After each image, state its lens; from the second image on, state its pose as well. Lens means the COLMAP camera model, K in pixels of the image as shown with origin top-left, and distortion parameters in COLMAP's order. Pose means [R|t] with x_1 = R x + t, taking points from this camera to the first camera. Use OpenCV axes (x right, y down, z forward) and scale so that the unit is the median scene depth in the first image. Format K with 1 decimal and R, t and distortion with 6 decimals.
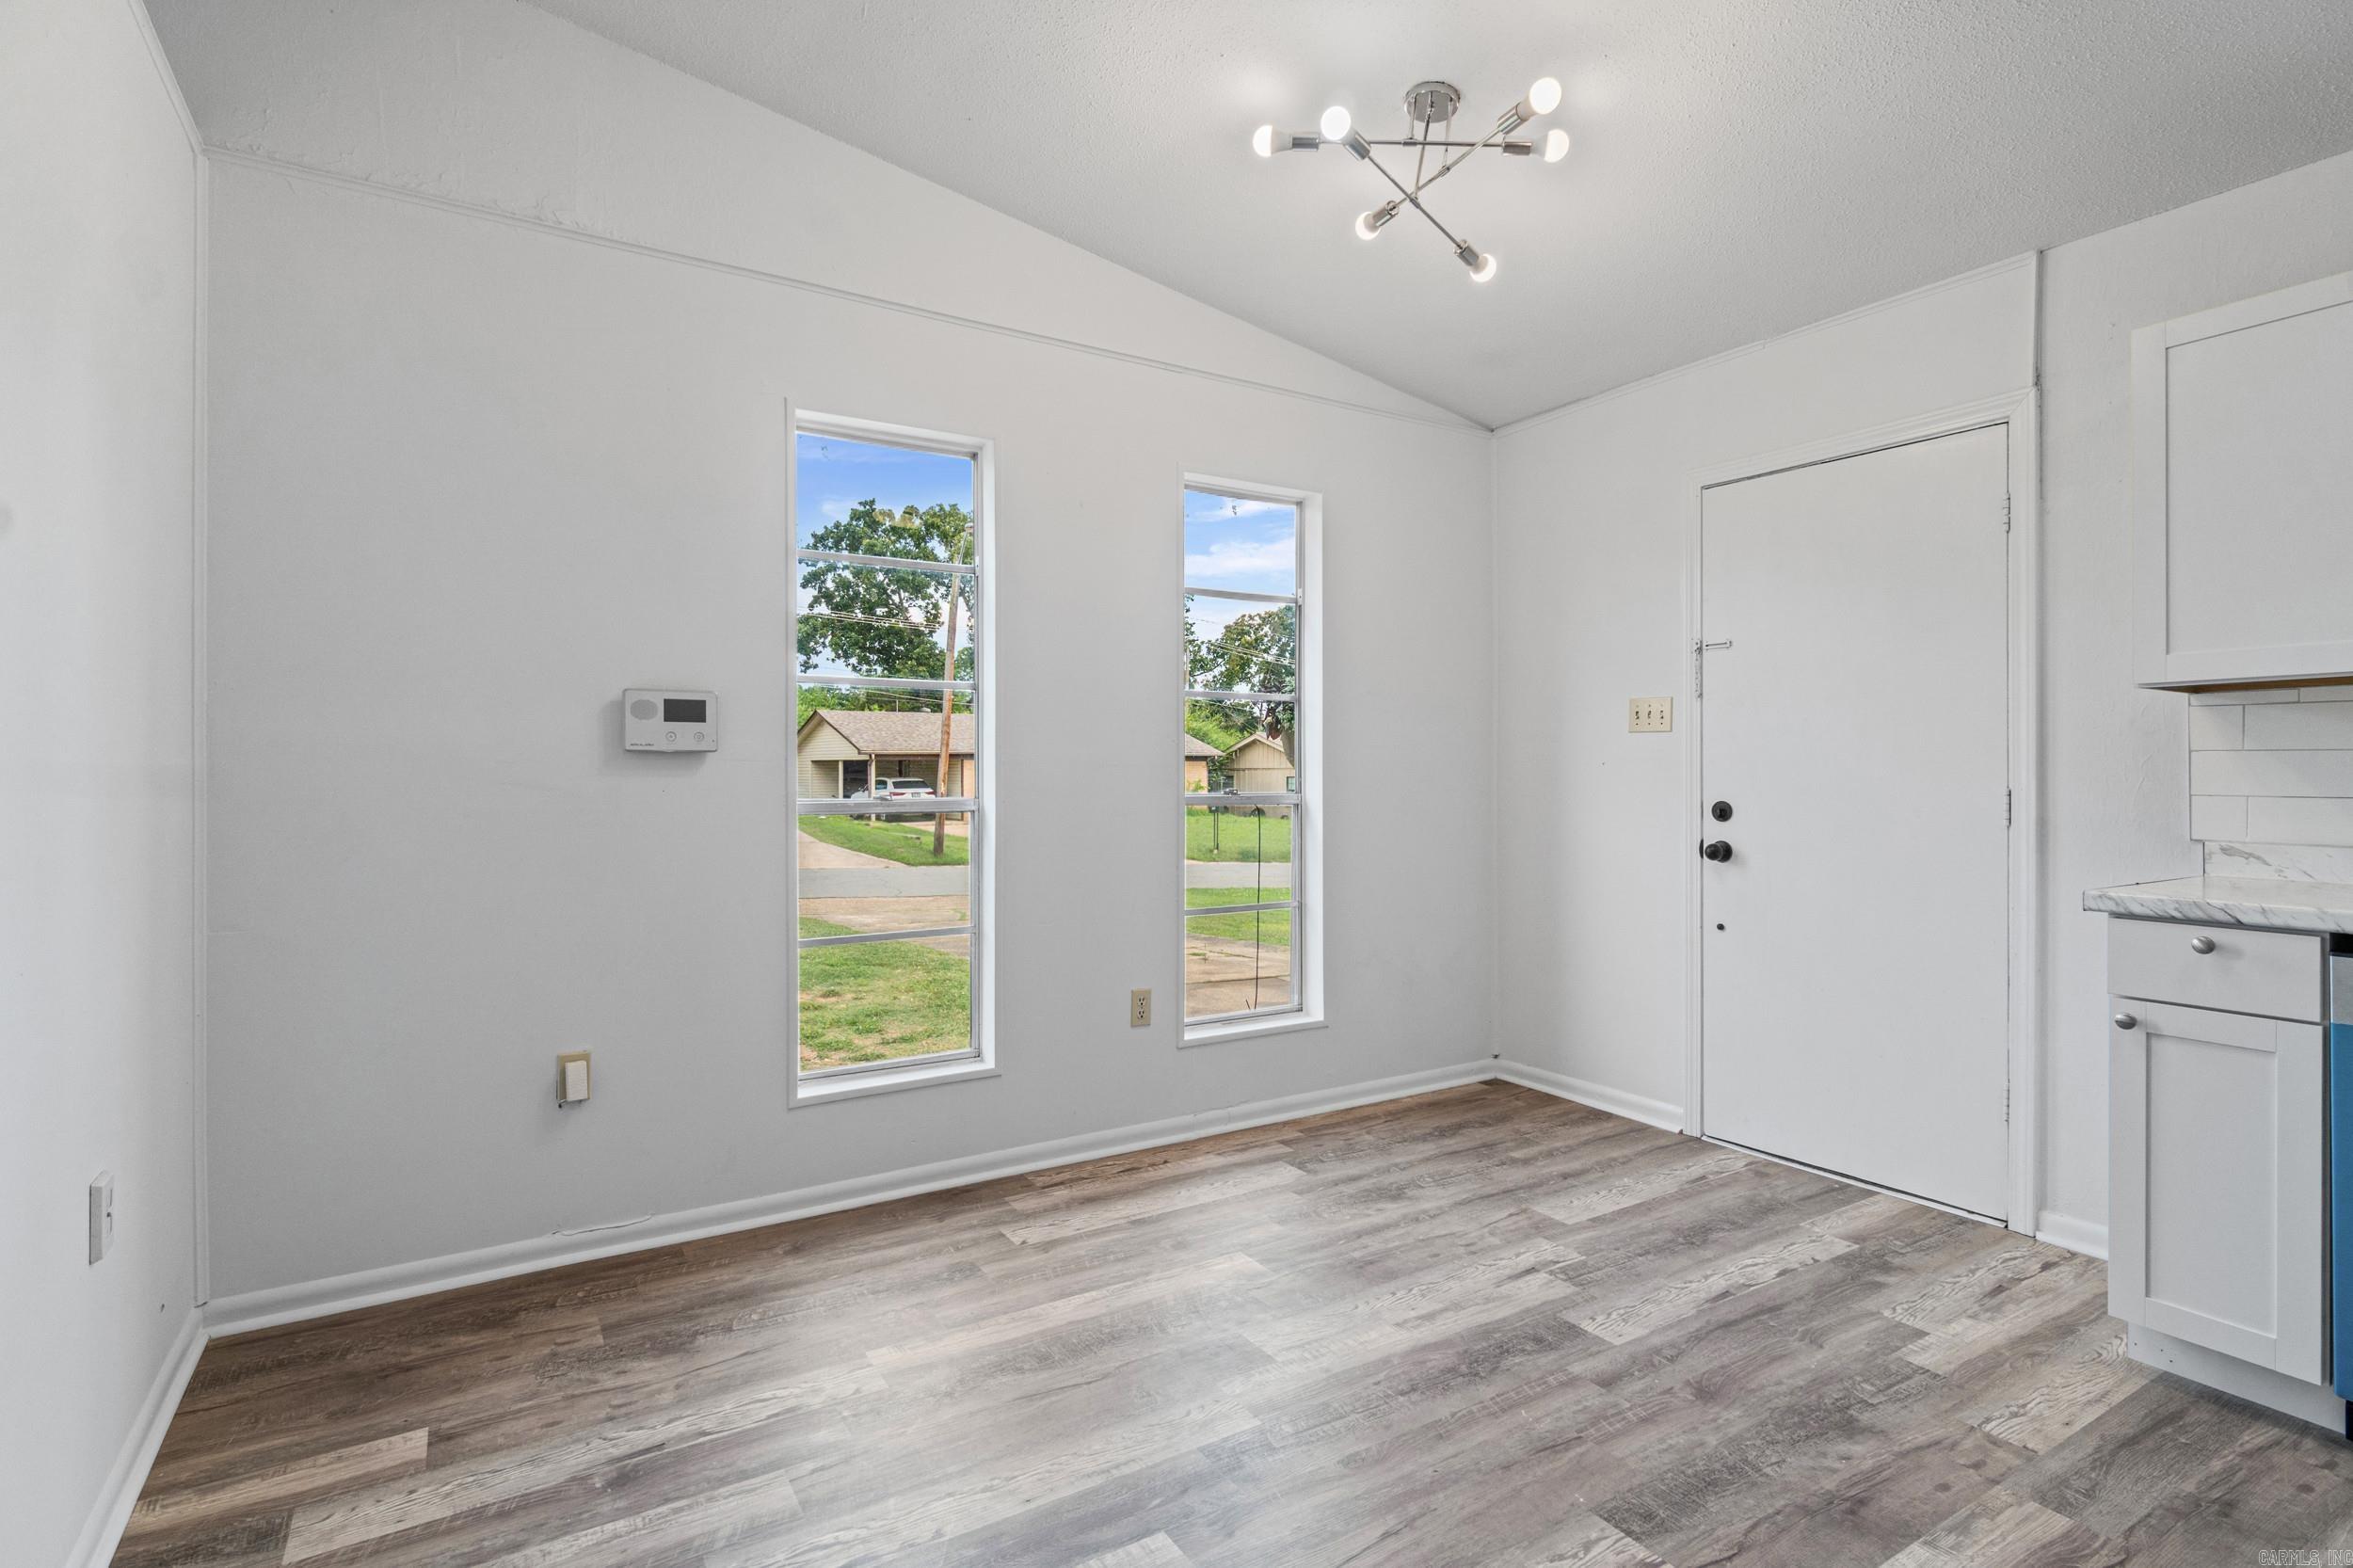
lens RADIAL K [[1135.8, 0, 1164.4], [0, 1135.8, 782.2], [0, 0, 1]] dist [0.004772, 0.000829]
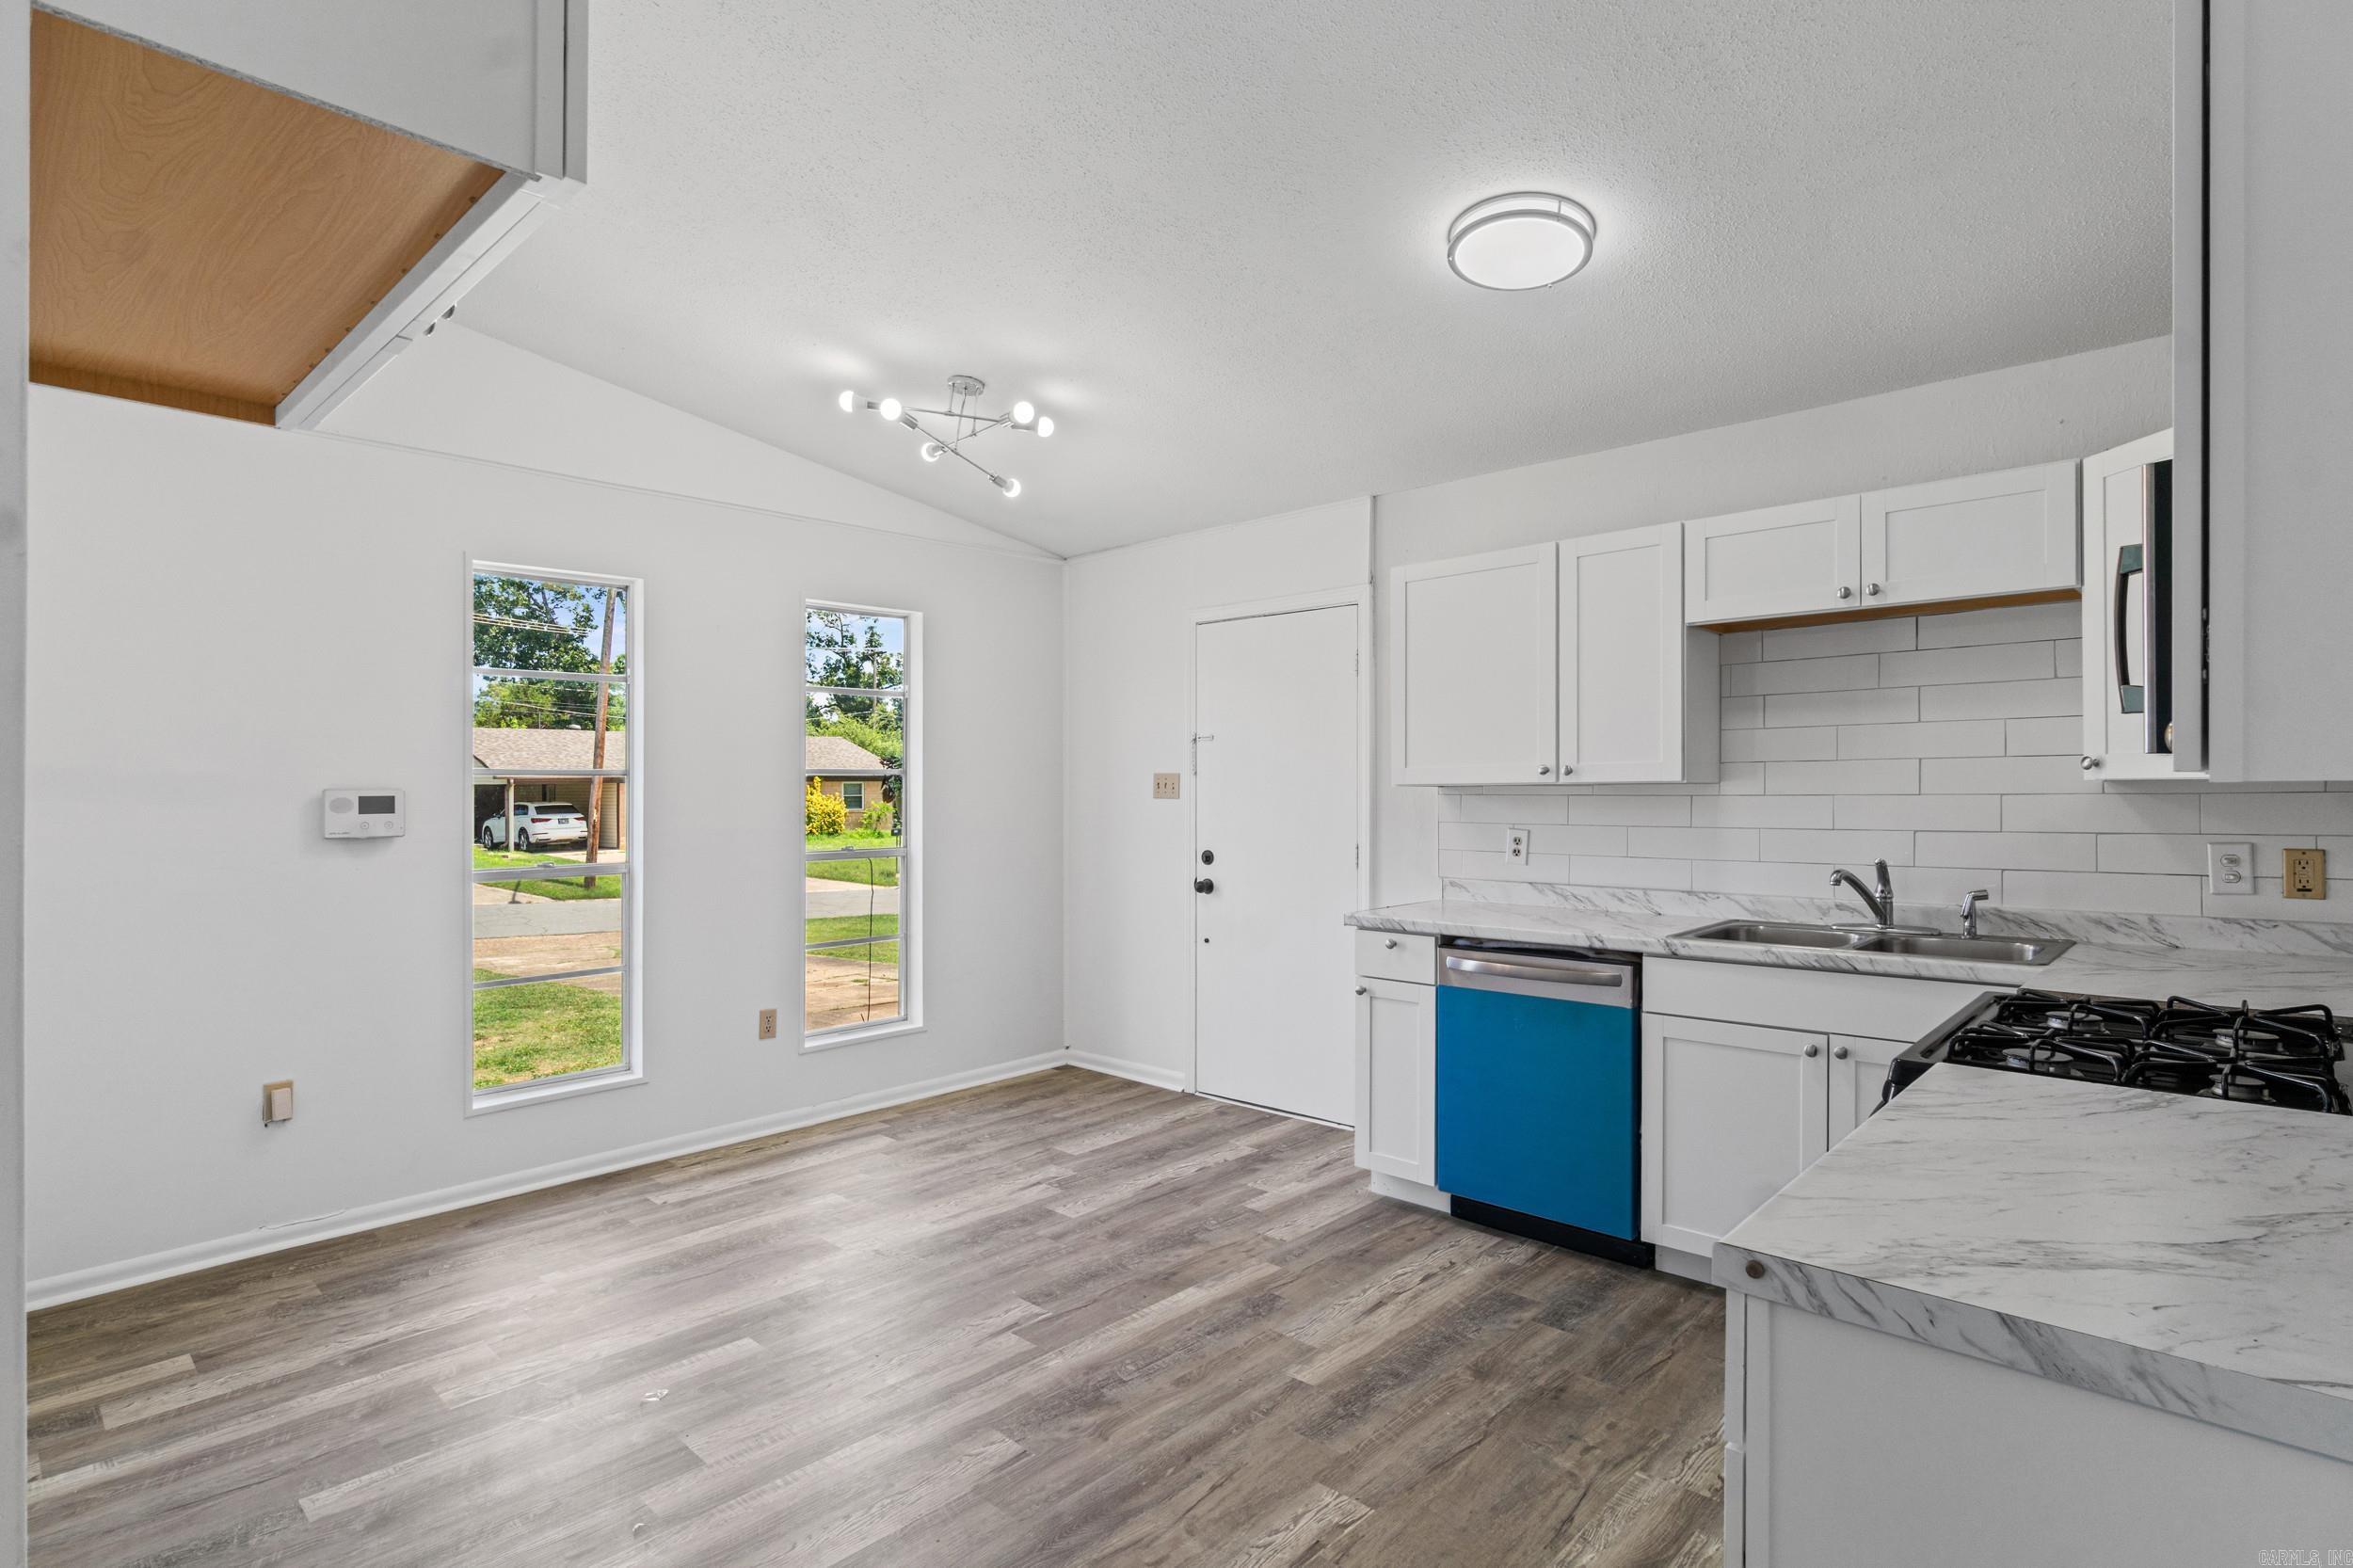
lens RADIAL K [[1172.0, 0, 1167.5], [0, 1172.0, 761.2], [0, 0, 1]] dist [-0.004633, 0.000562]
pose [[0.965825, -0.002231, 0.259185, 0.093367], [0.010055, 0.999533, -0.028864, -0.067978], [-0.259000, 0.030483, 0.965396, -0.503968]]
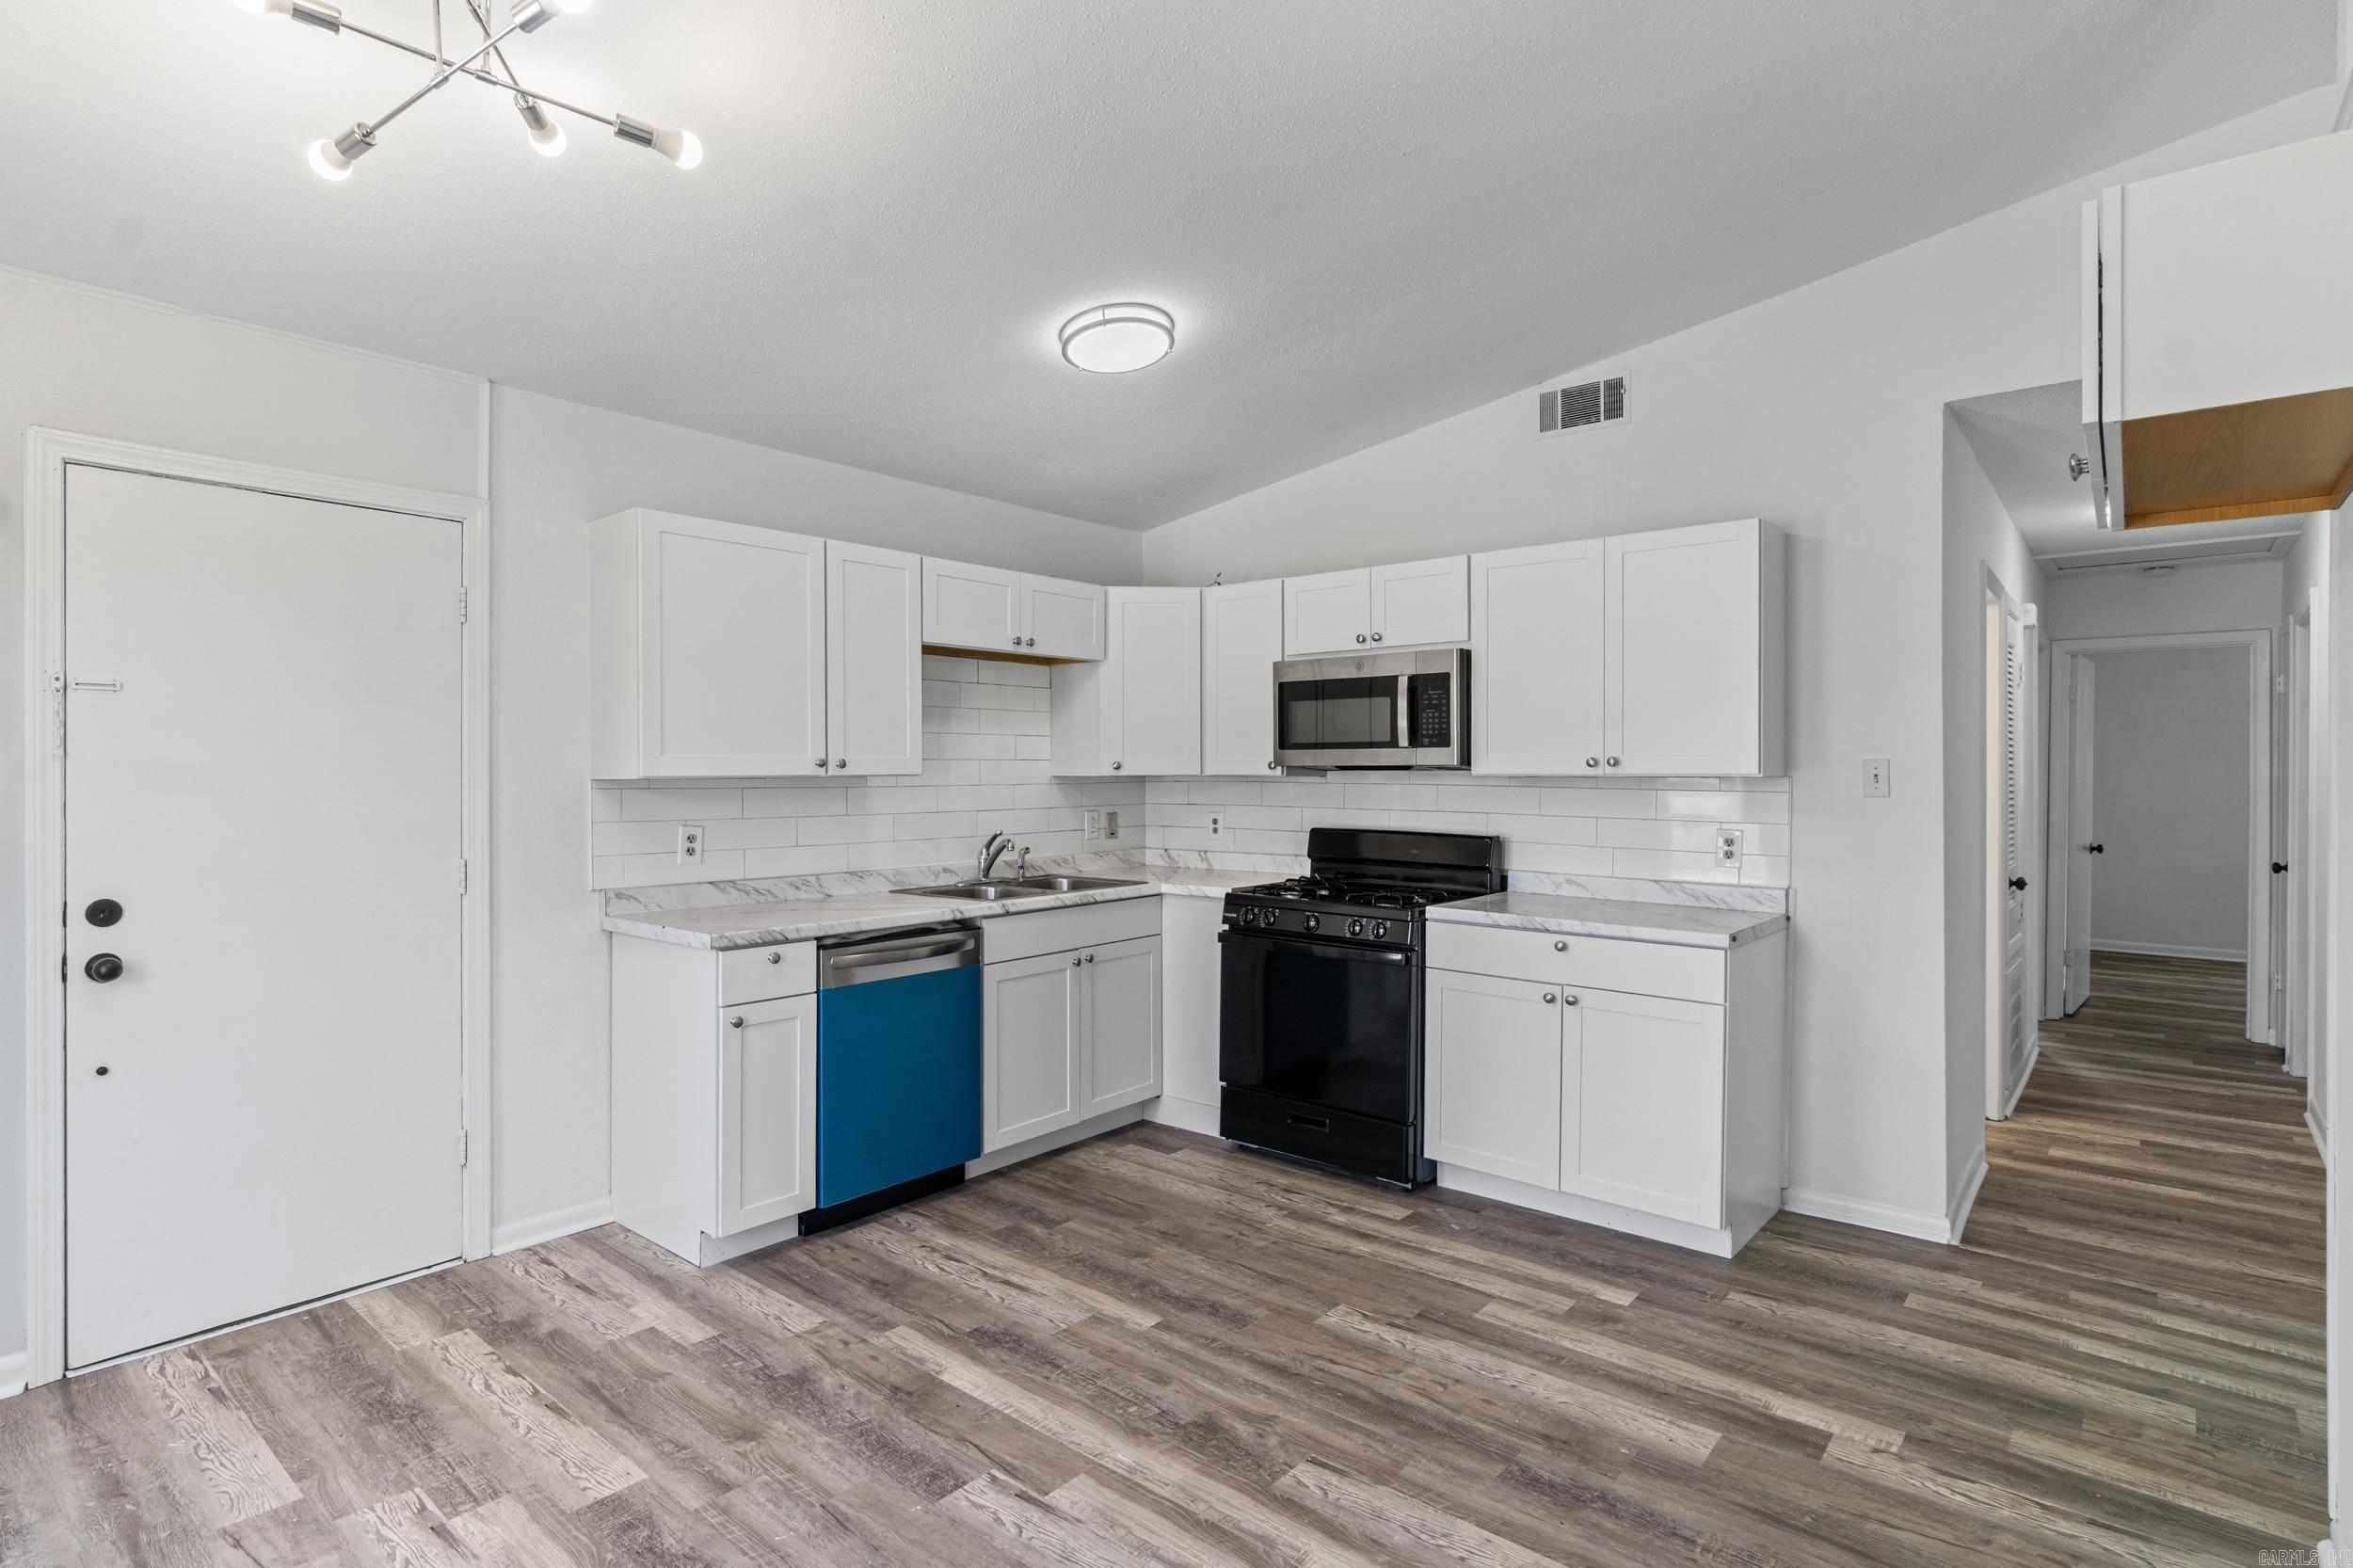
lens RADIAL K [[1172.0, 0, 1157.1], [0, 1172.0, 770.3], [0, 0, 1]] dist [-0.004633, 0.000562]
pose [[-0.303172, 0.002082, 0.952934, -0.567608], [0.006553, 0.999979, -0.000100, -0.080807], [-0.952913, 0.006214, -0.303179, 0.754379]]
